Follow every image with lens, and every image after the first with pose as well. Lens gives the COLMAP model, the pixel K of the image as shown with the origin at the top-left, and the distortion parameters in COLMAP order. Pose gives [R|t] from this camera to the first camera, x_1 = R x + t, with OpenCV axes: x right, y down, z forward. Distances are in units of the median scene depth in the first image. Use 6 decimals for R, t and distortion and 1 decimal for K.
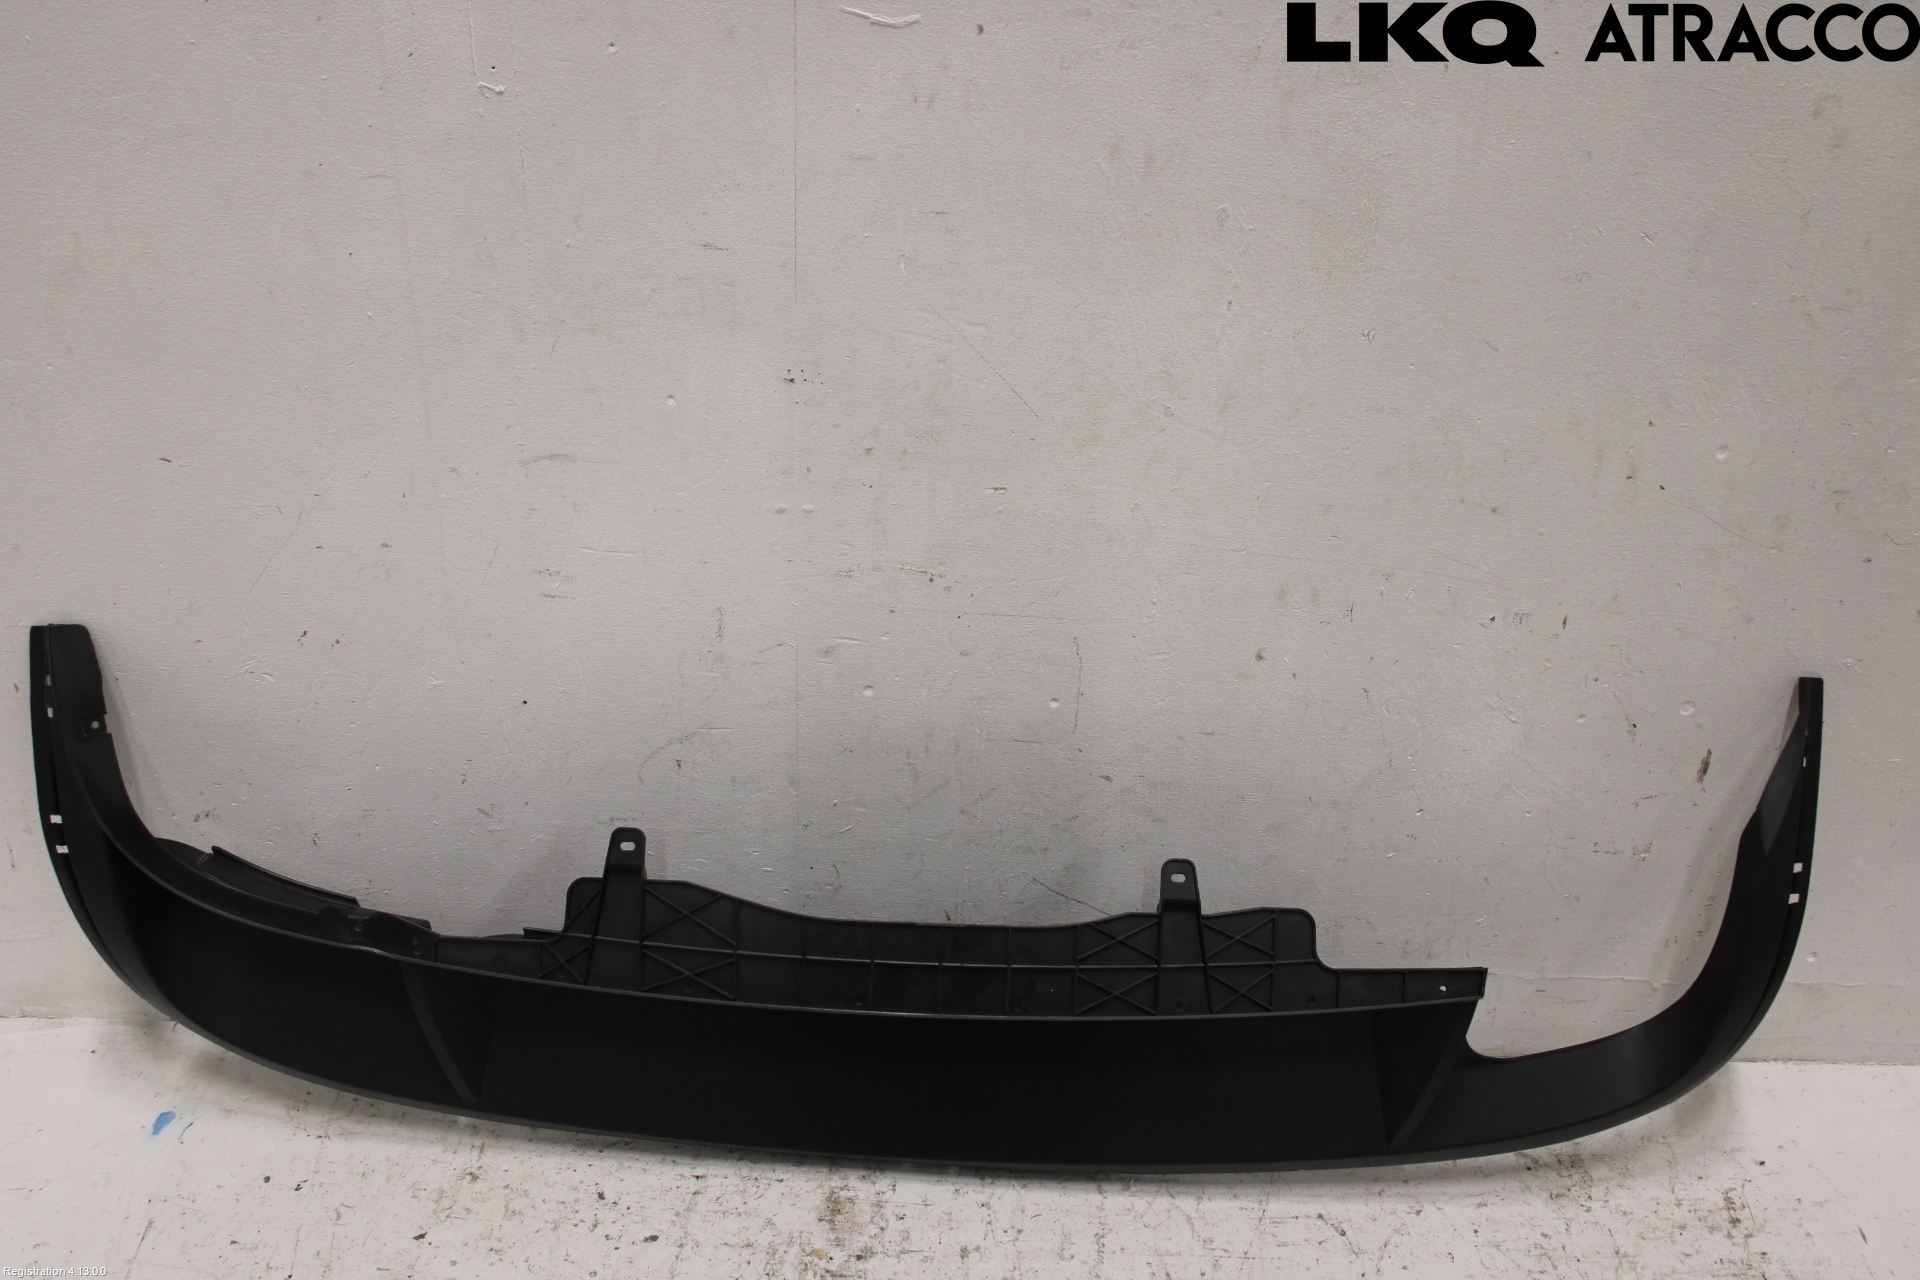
lens RADIAL K [[2142.4, 0, 973.5], [0, 2142.4, 652.7], [0, 0, 1]] dist [0.093254, 0.000000]
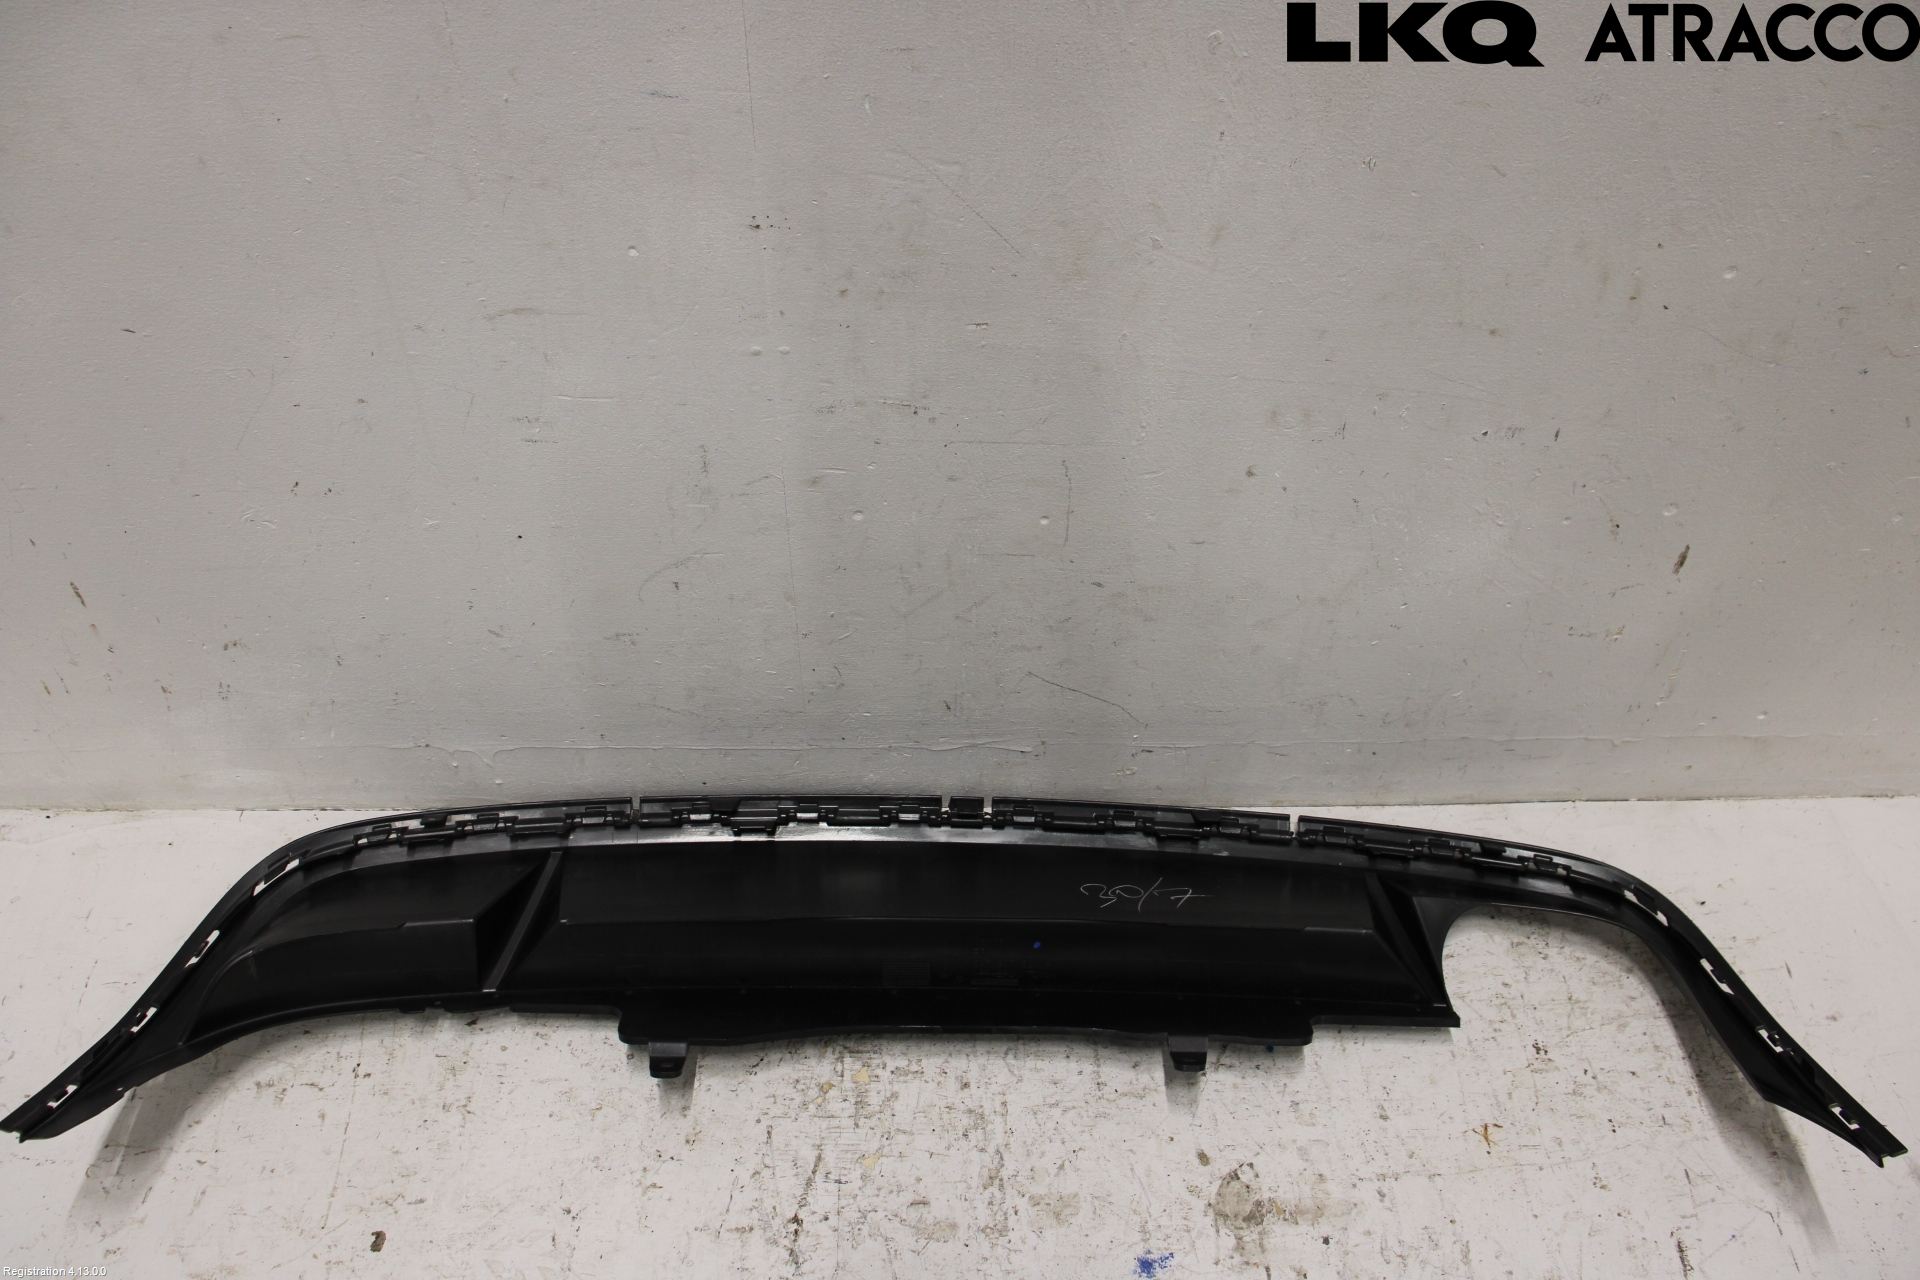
lens RADIAL K [[1767.5, 0, 966.2], [0, 1767.5, 644.0], [0, 0, 1]] dist [-0.027895, 0.000000]
pose [[0.999457, -0.027338, -0.018413, 0.015345], [0.030815, 0.973251, 0.227670, -0.113383], [0.011696, -0.228114, 0.973564, 0.188884]]
